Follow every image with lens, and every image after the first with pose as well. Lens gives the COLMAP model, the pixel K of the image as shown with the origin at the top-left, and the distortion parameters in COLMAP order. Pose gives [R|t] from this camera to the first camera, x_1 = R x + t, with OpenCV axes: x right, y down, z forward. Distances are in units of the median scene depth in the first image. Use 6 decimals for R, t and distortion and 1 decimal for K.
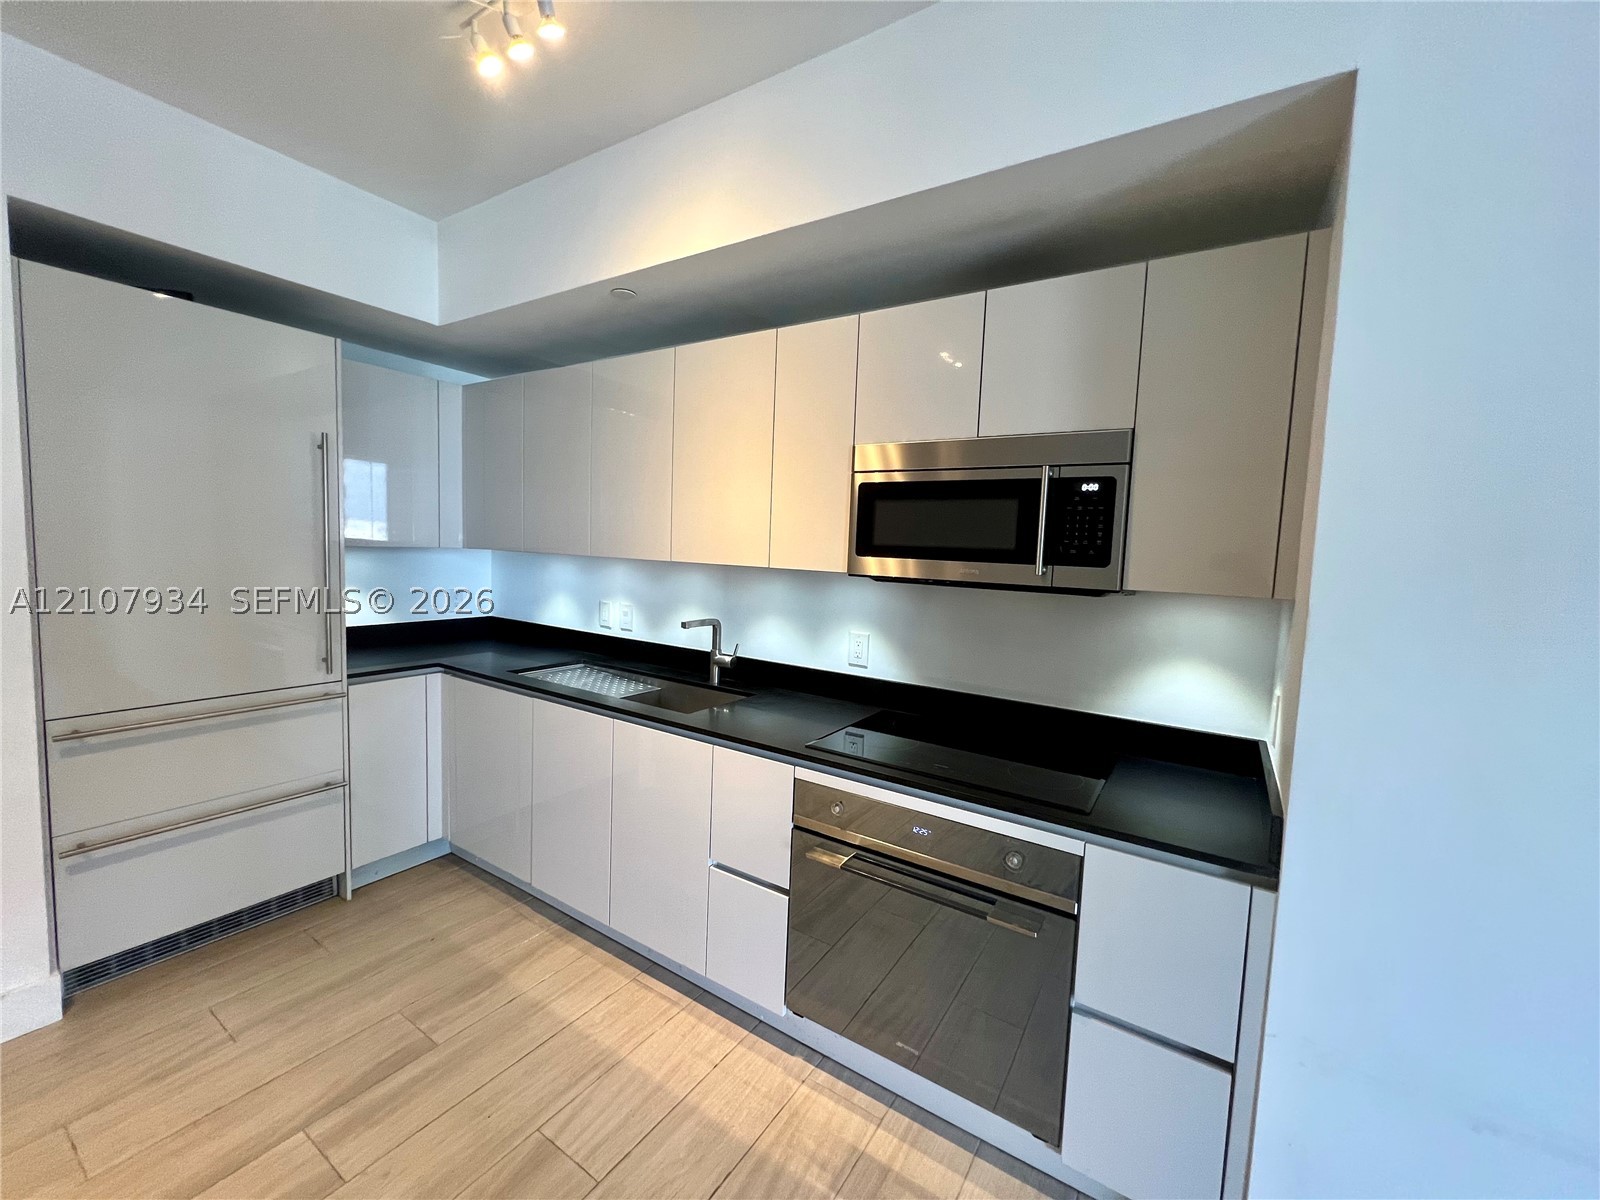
lens RADIAL K [[645.9, 0, 800.0], [0, 645.9, 600.0], [0, 0, 1]] dist [-0.000705, -0.000055]
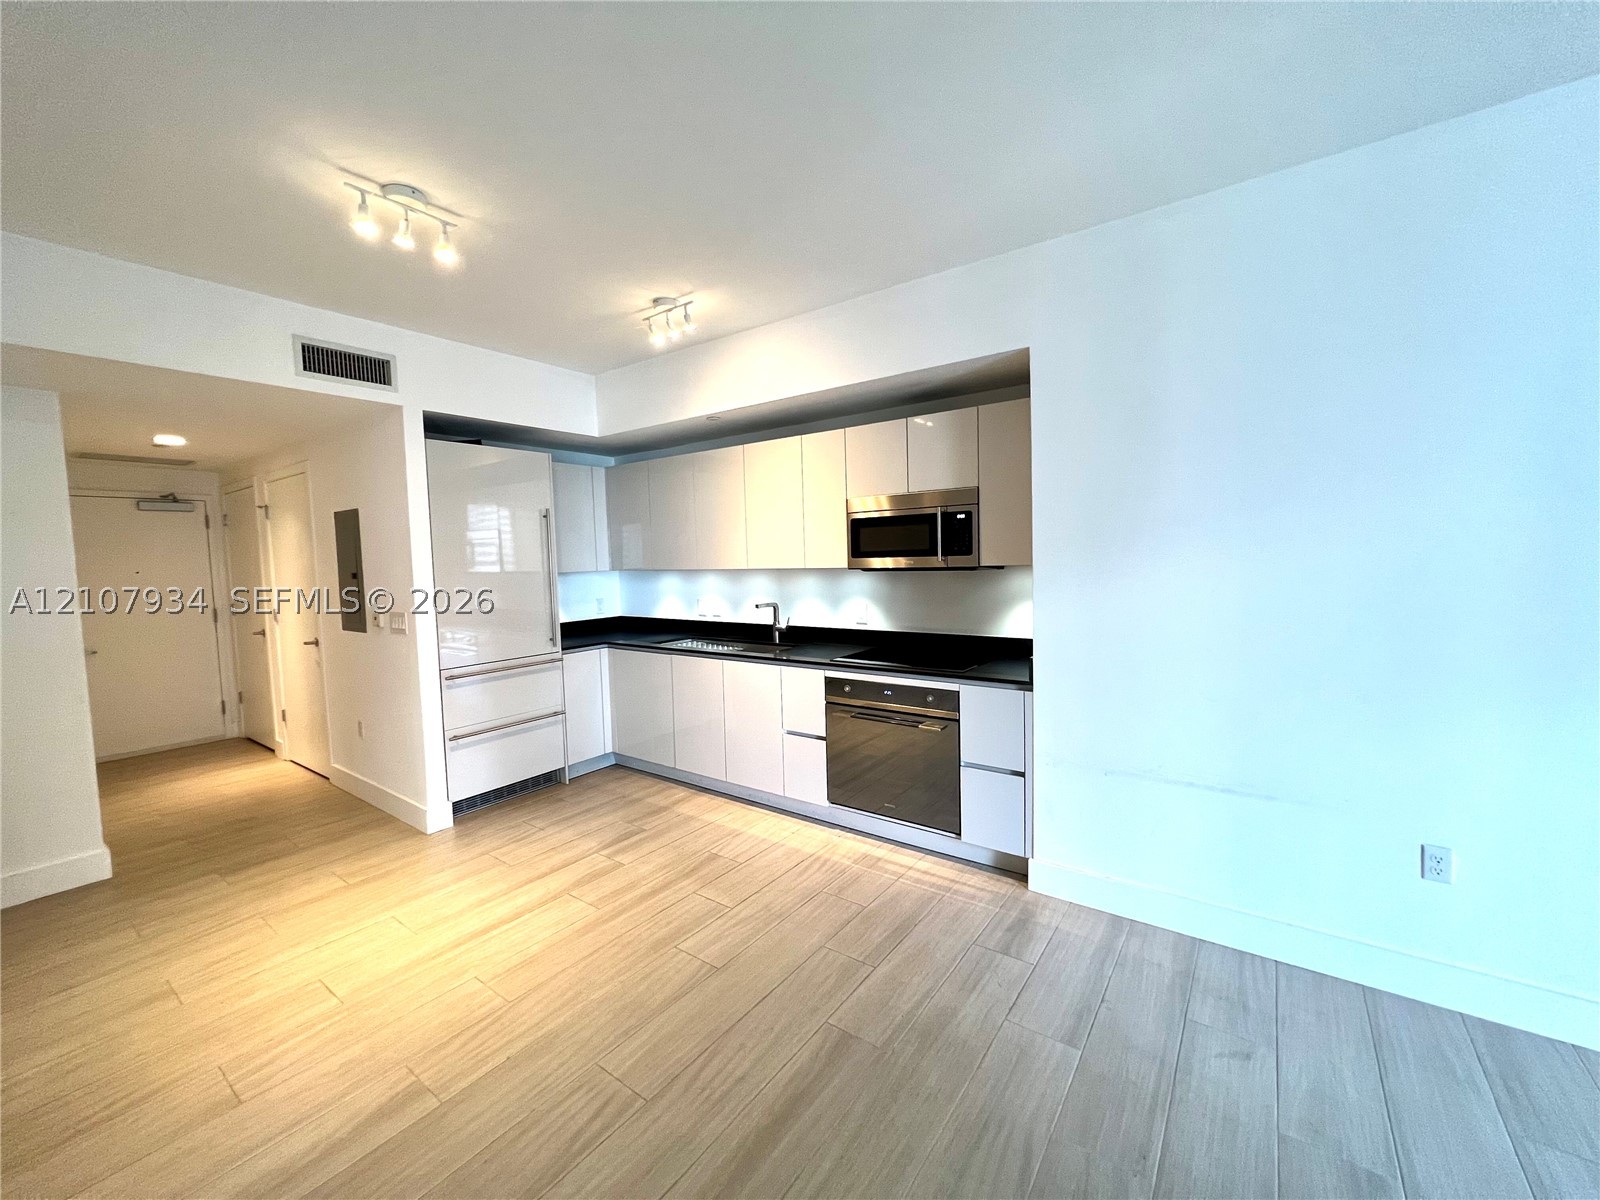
lens RADIAL K [[652.2, 0, 800.0], [0, 652.2, 600.0], [0, 0, 1]] dist [-0.000641, -0.000069]
pose [[0.996034, -0.062244, -0.063570, 0.048044], [0.061234, 0.997966, -0.017729, 0.070600], [0.064544, 0.013766, 0.997820, -0.815906]]
